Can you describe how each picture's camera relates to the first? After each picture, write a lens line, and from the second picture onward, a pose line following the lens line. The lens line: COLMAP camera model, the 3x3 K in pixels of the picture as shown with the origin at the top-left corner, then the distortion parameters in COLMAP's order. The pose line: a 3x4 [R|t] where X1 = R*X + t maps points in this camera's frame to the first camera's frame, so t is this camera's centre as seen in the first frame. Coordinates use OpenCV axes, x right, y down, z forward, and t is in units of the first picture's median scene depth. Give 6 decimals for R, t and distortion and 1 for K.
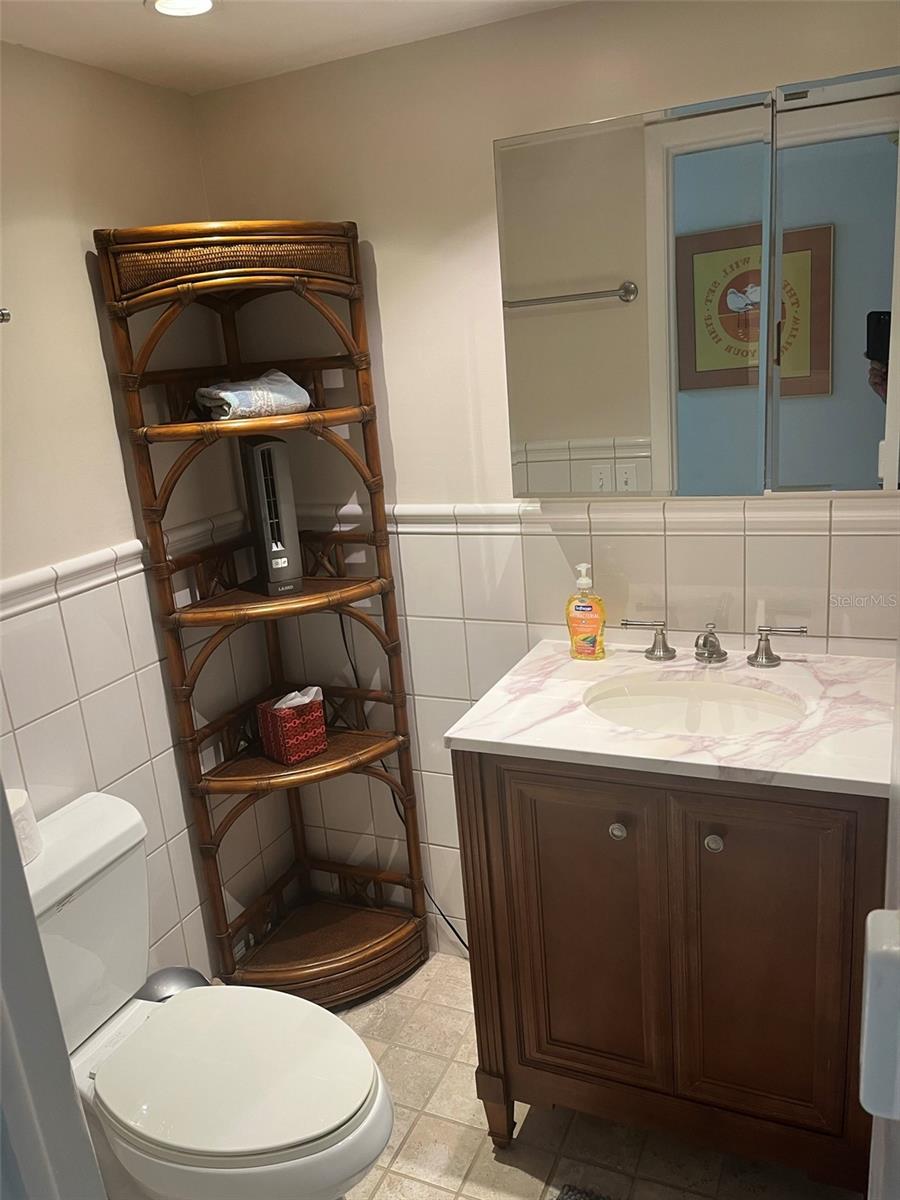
lens RADIAL K [[911.3, 0, 450.0], [0, 911.3, 603.5], [0, 0, 1]] dist [0.052688, -0.068600]
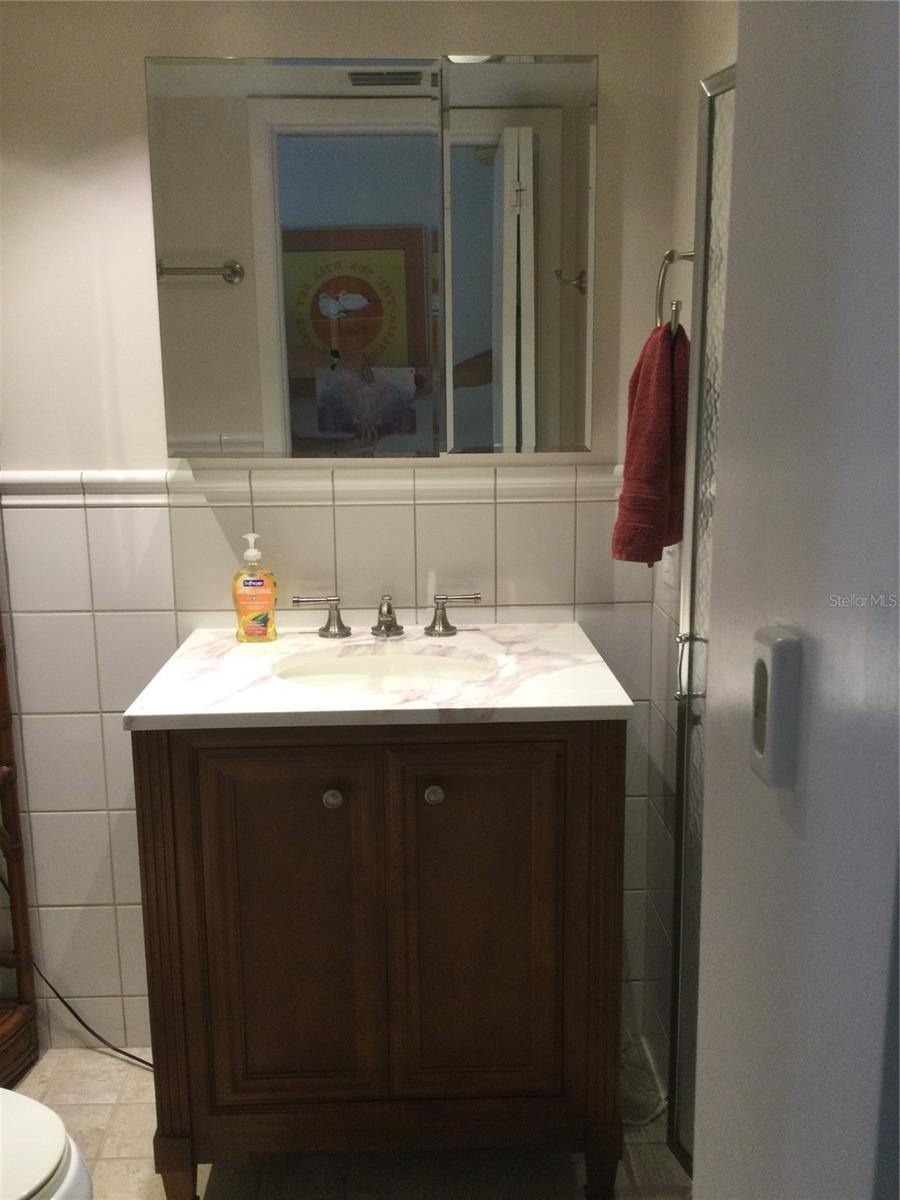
lens RADIAL K [[1083.5, 0, 442.7], [0, 1083.5, 597.9], [0, 0, 1]] dist [0.118411, -0.224666]
pose [[0.893512, -0.012859, 0.448854, -0.166507], [0.054093, 0.995393, -0.079163, 0.114414], [-0.445769, 0.095013, 0.890092, -0.029203]]
